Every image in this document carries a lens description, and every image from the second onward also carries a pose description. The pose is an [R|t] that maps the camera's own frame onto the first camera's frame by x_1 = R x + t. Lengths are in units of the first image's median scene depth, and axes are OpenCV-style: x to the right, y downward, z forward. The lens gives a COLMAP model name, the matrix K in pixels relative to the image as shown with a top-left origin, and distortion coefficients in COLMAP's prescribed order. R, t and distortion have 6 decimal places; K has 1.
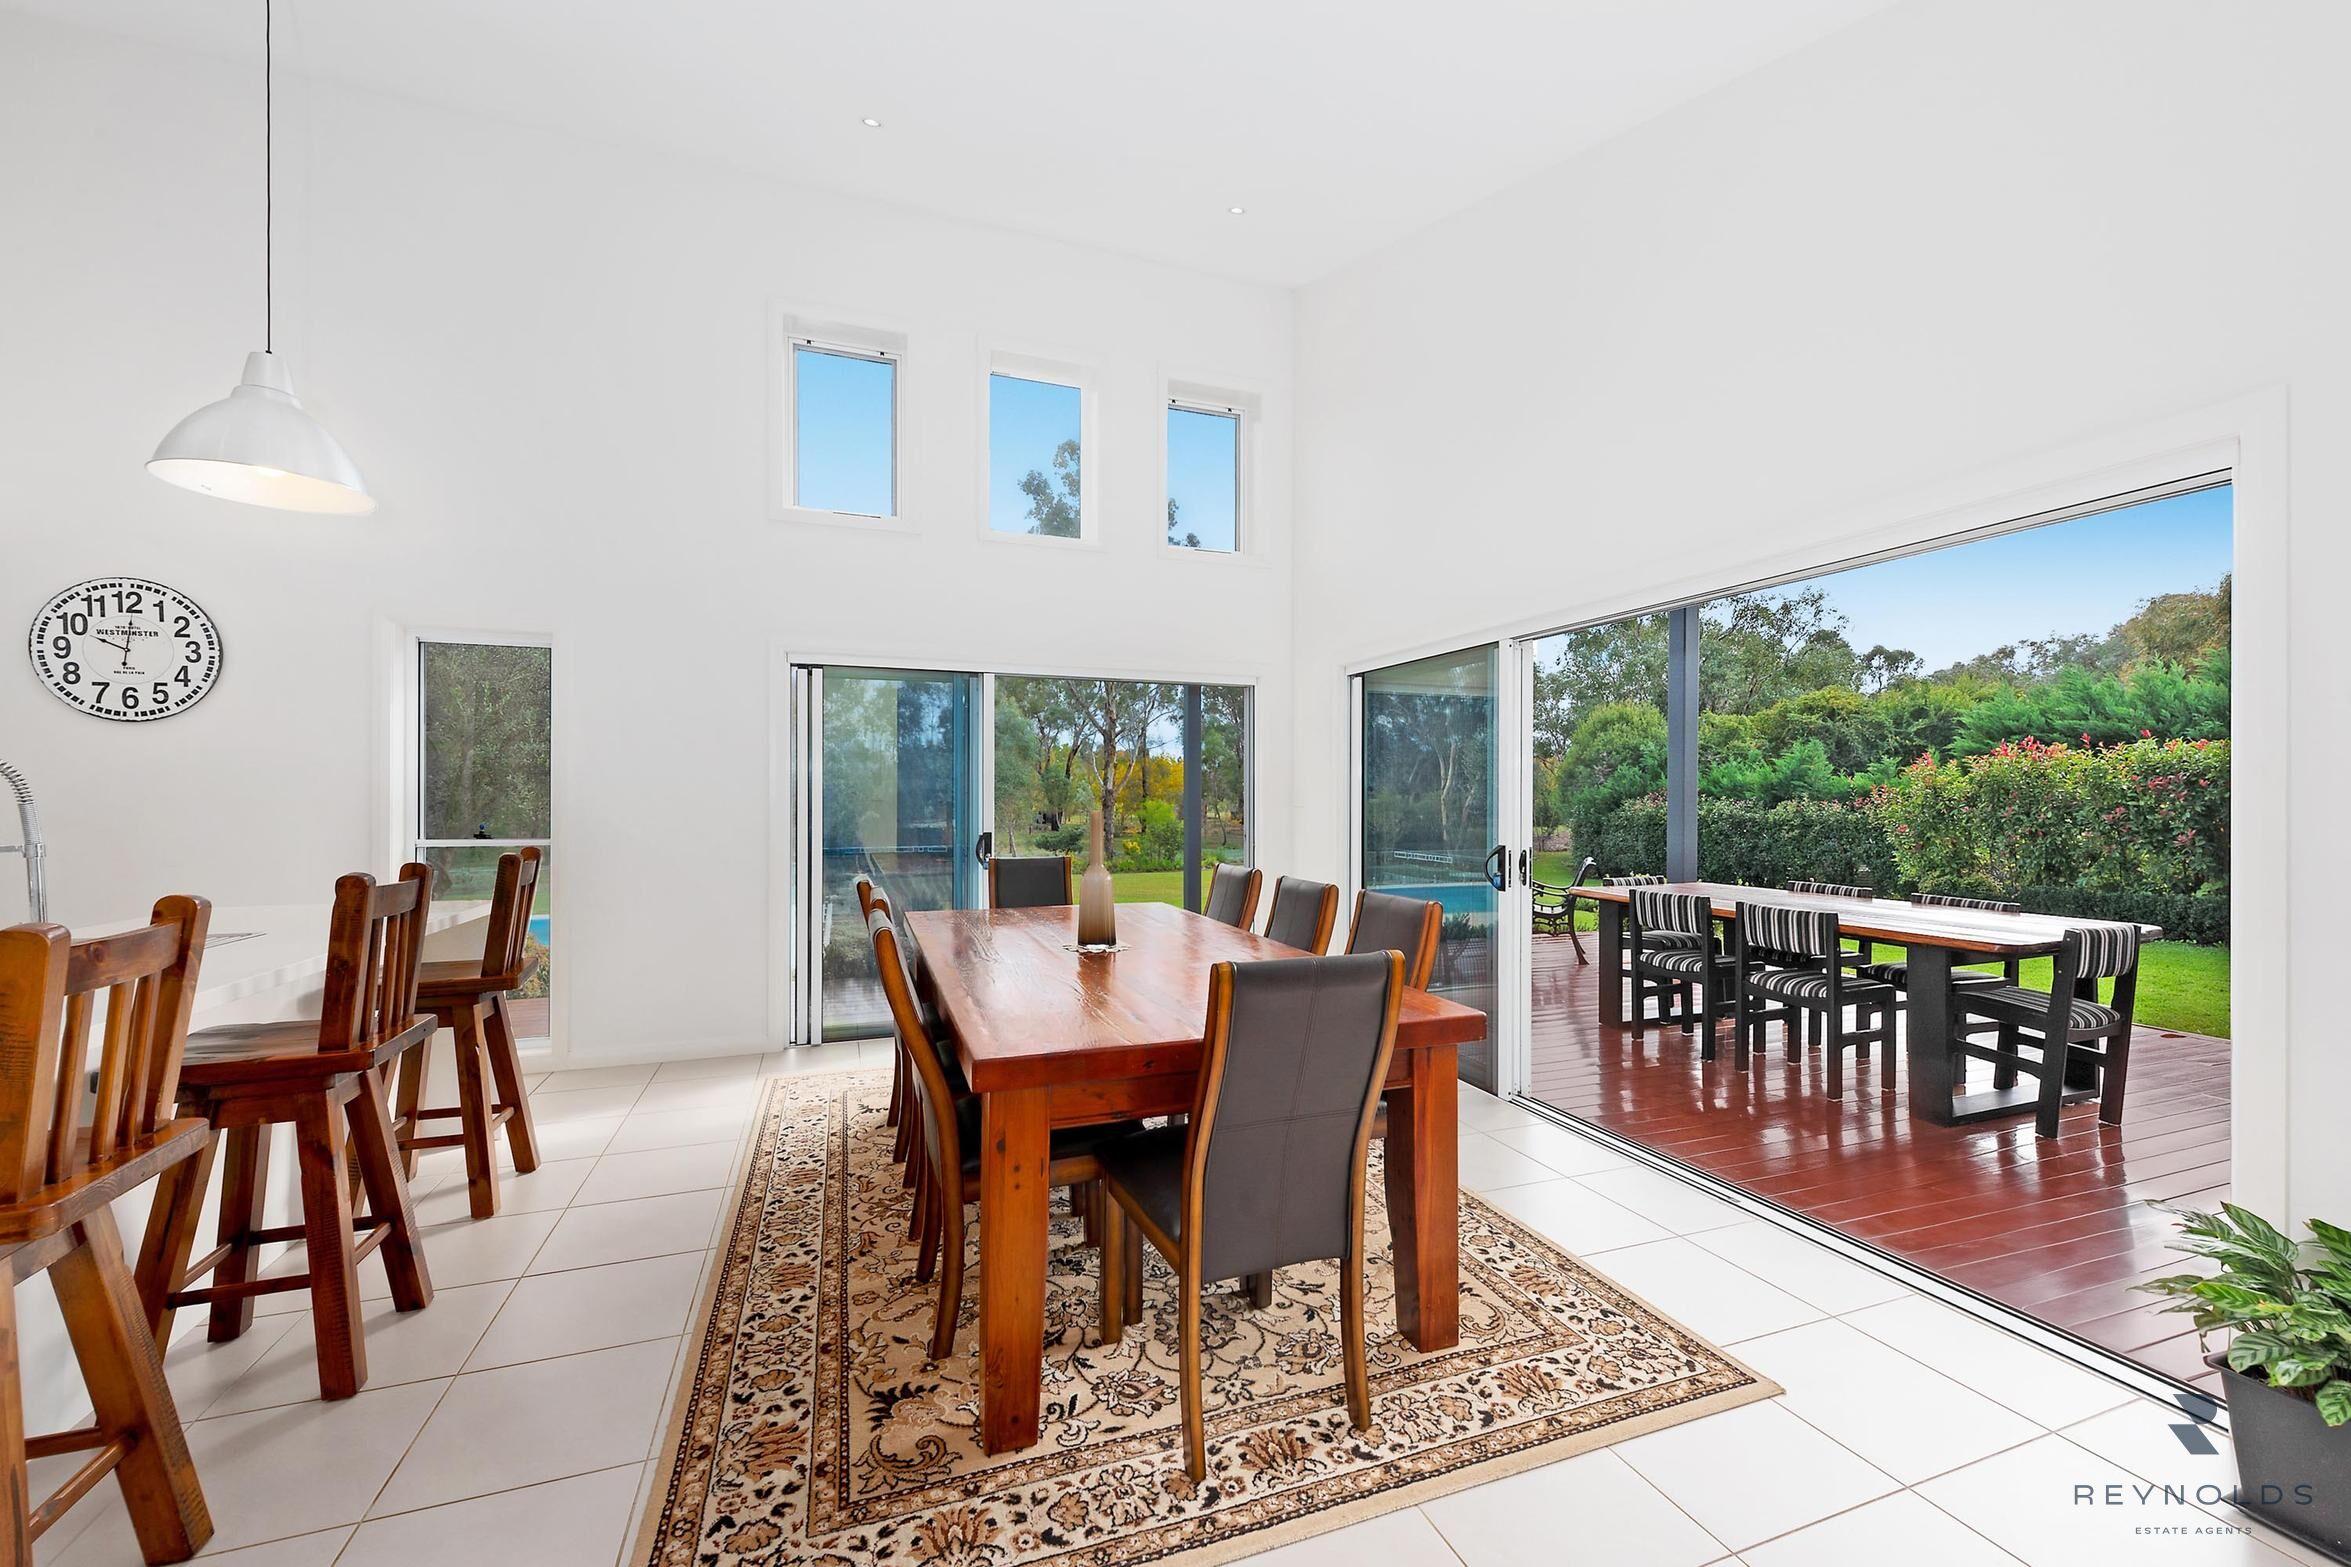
lens RADIAL K [[929.9, 0, 1178.0], [0, 929.9, 792.5], [0, 0, 1]] dist [0.000044, -0.000004]
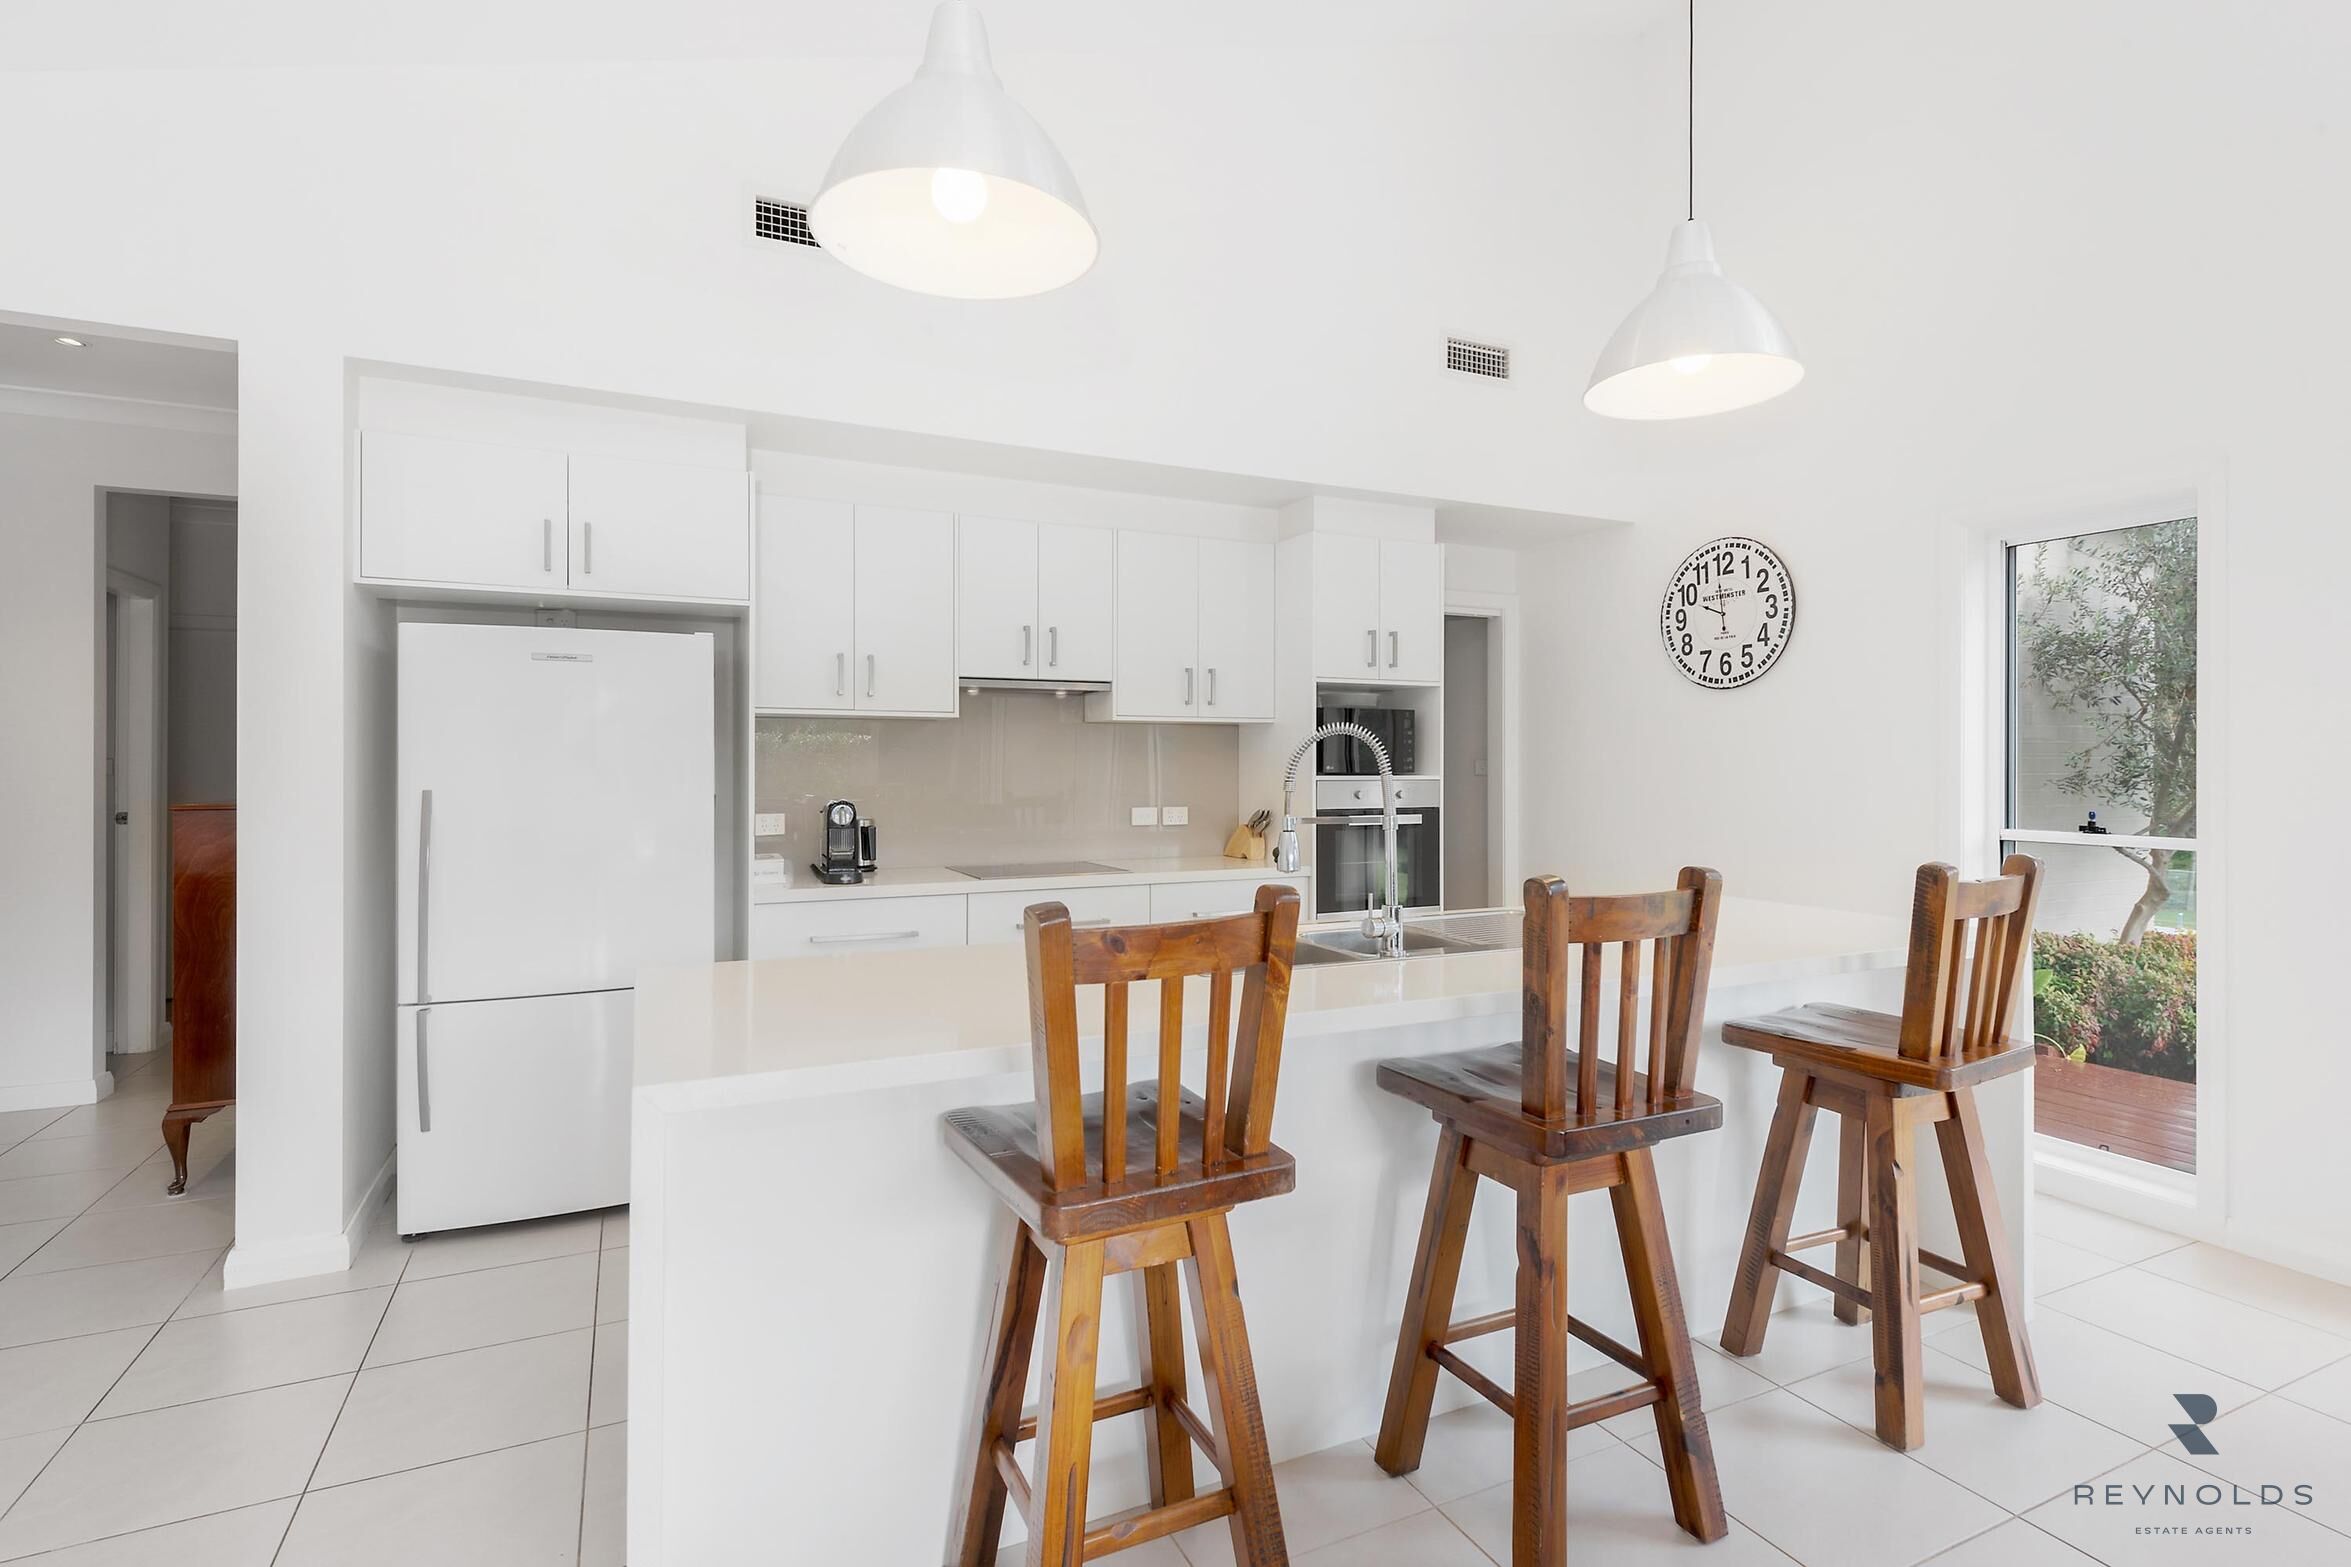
lens RADIAL K [[1138.8, 0, 1175.6], [0, 1138.8, 760.5], [0, 0, 1]] dist [0.002334, -0.000259]
pose [[0.097505, -0.004992, -0.995223, -0.022646], [0.005150, 0.999977, -0.004511, -0.000580], [0.995222, -0.004686, 0.097528, 0.326264]]
